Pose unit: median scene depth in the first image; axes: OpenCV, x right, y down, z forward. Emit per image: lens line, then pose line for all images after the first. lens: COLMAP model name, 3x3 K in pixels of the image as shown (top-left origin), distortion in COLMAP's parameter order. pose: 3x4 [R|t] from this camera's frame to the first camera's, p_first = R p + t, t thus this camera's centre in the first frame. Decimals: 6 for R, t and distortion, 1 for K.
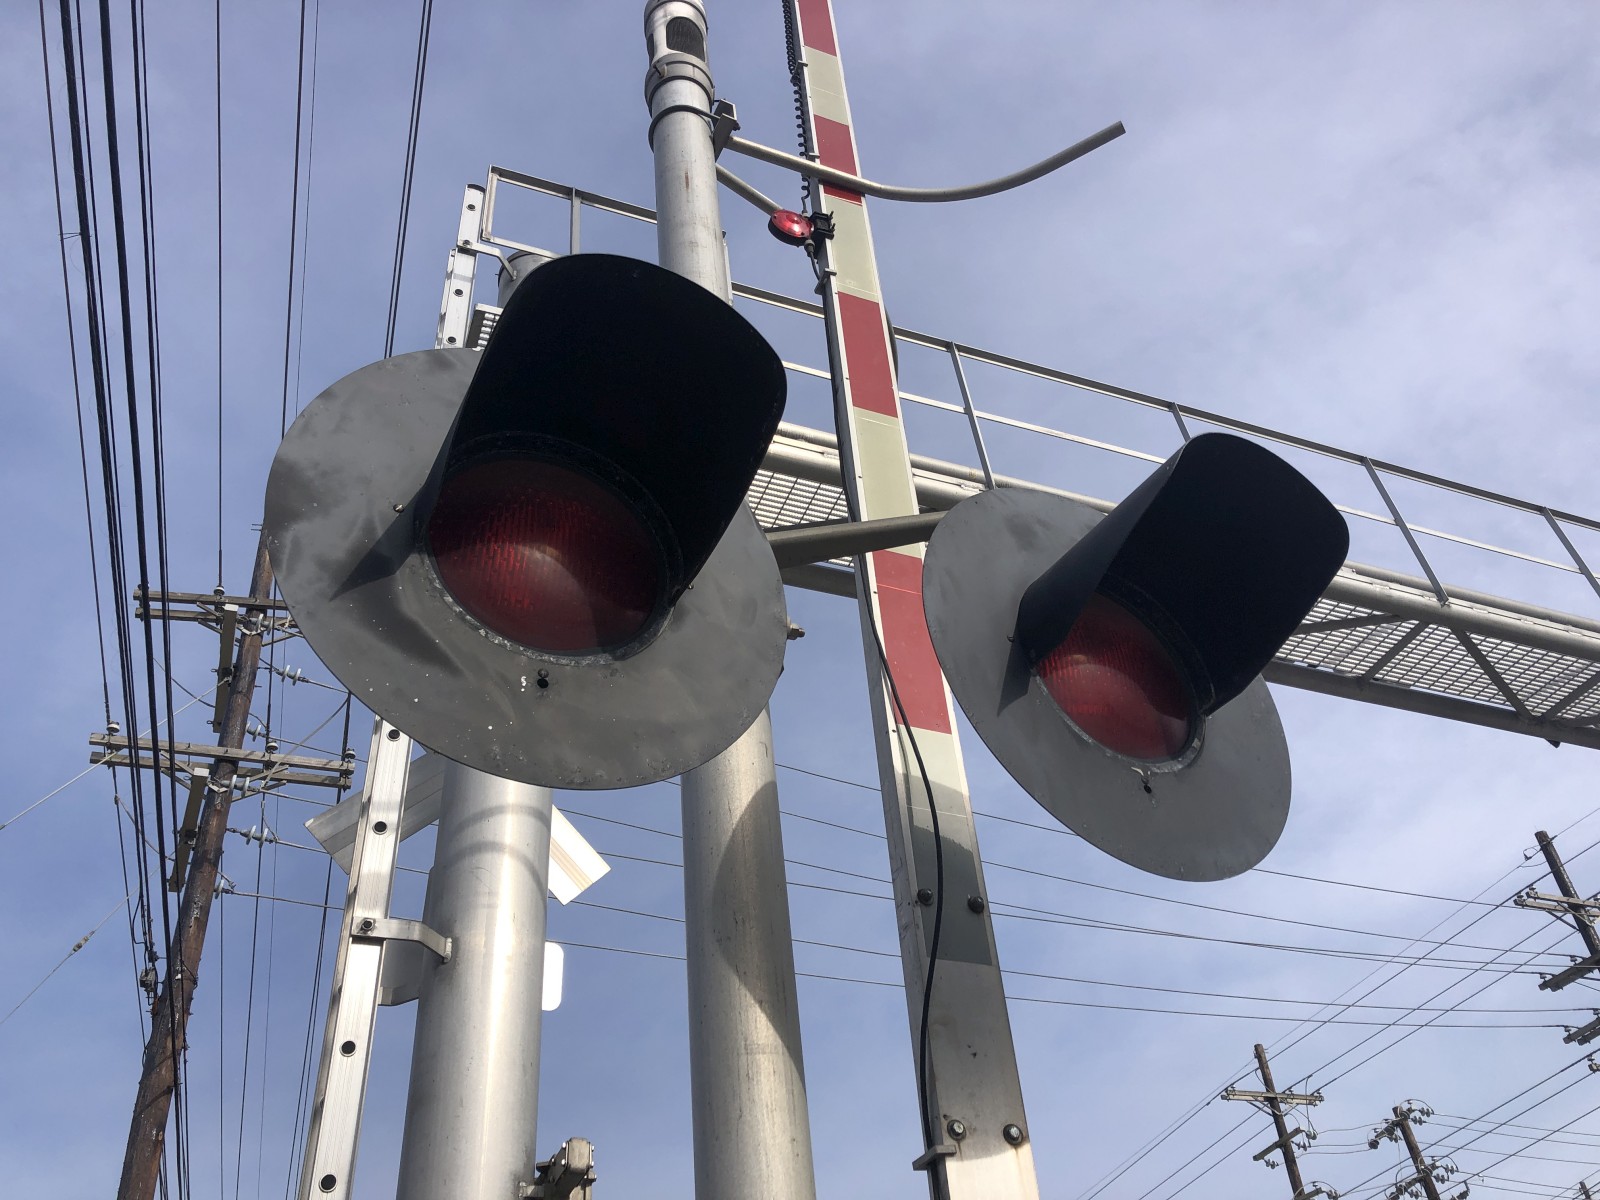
lens RADIAL K [[1325.6, 0, 807.4], [0, 1325.6, 614.5], [0, 0, 1]] dist [0.036515, -0.014616]
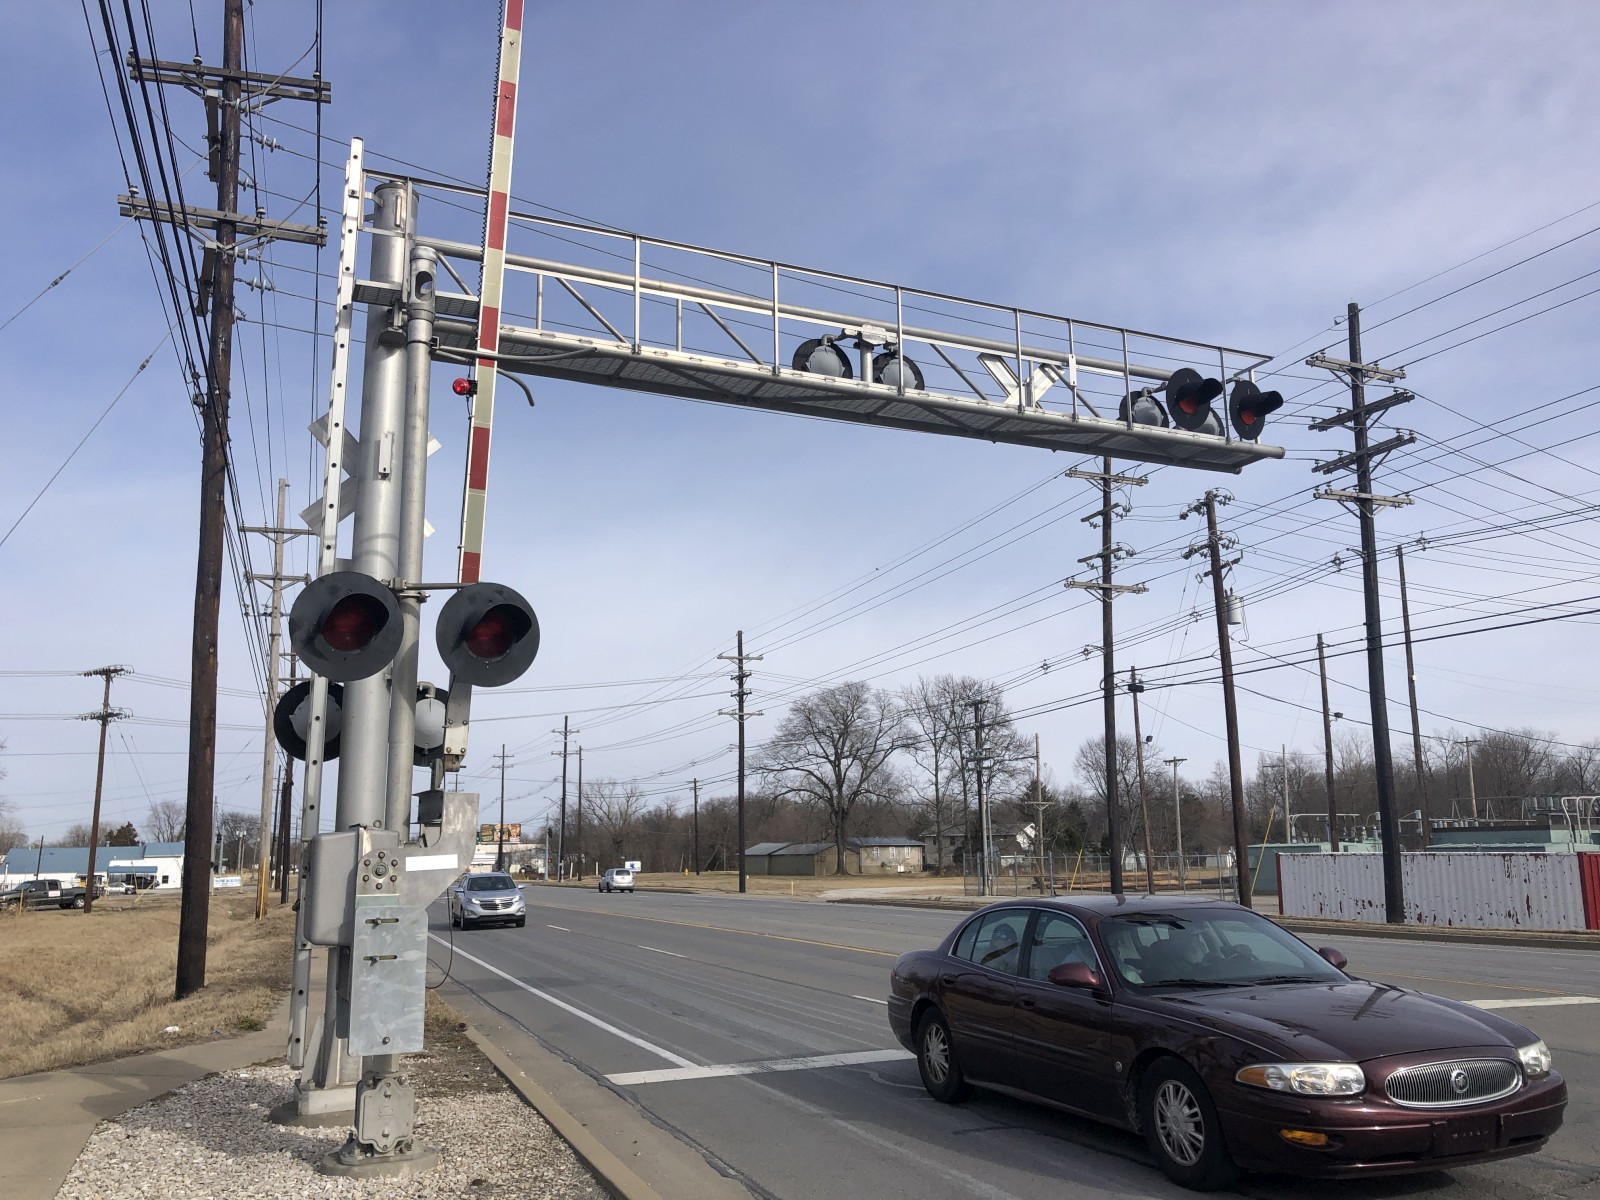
lens RADIAL K [[1325.6, 0, 828.7], [0, 1325.6, 628.3], [0, 0, 1]] dist [0.036515, -0.014616]
pose [[0.994995, 0.093467, 0.035333, 0.124633], [-0.098426, 0.855791, 0.507872, -0.245907], [0.017232, -0.508808, 0.860707, -0.280607]]
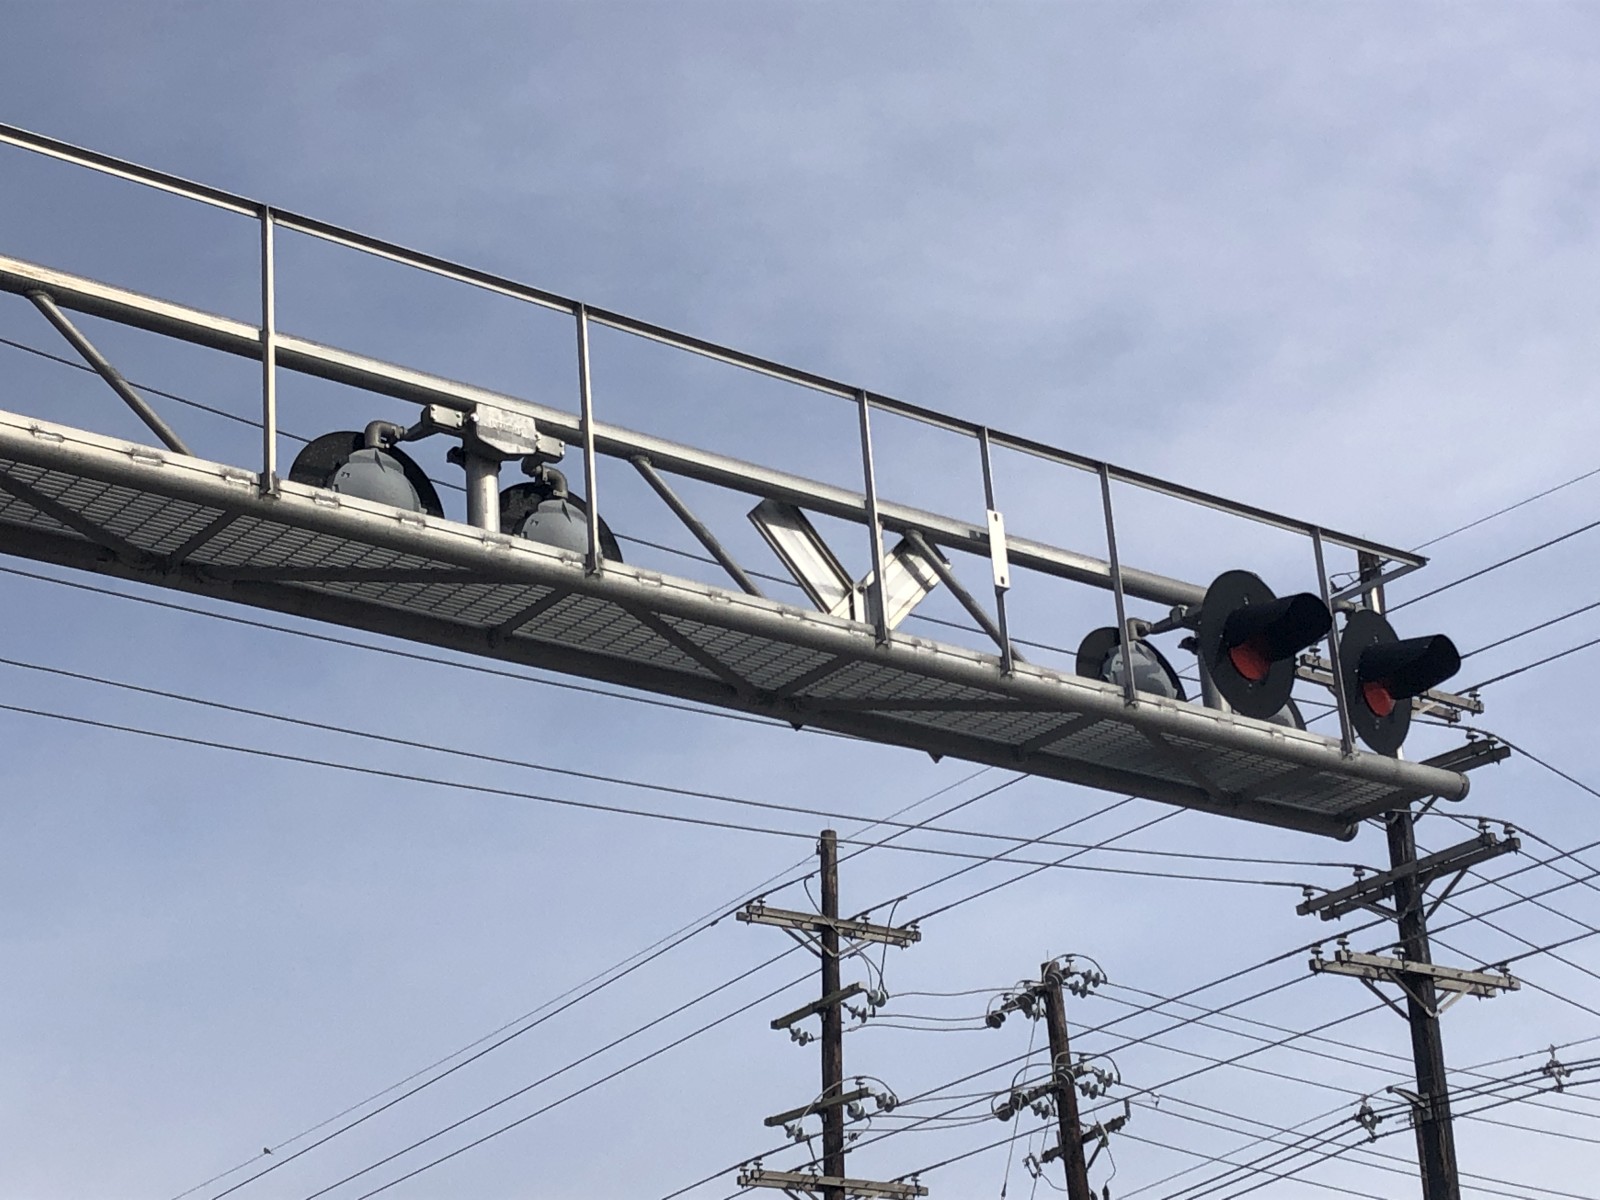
lens RADIAL K [[3019.9, 0, 812.1], [0, 3019.9, 661.8], [0, 0, 1]] dist [0.114109, 0.000000]
pose [[0.961427, 0.133986, 0.240221, 0.076543], [-0.201162, 0.938135, 0.281846, -0.160647], [-0.187597, -0.319297, 0.928901, -0.183124]]
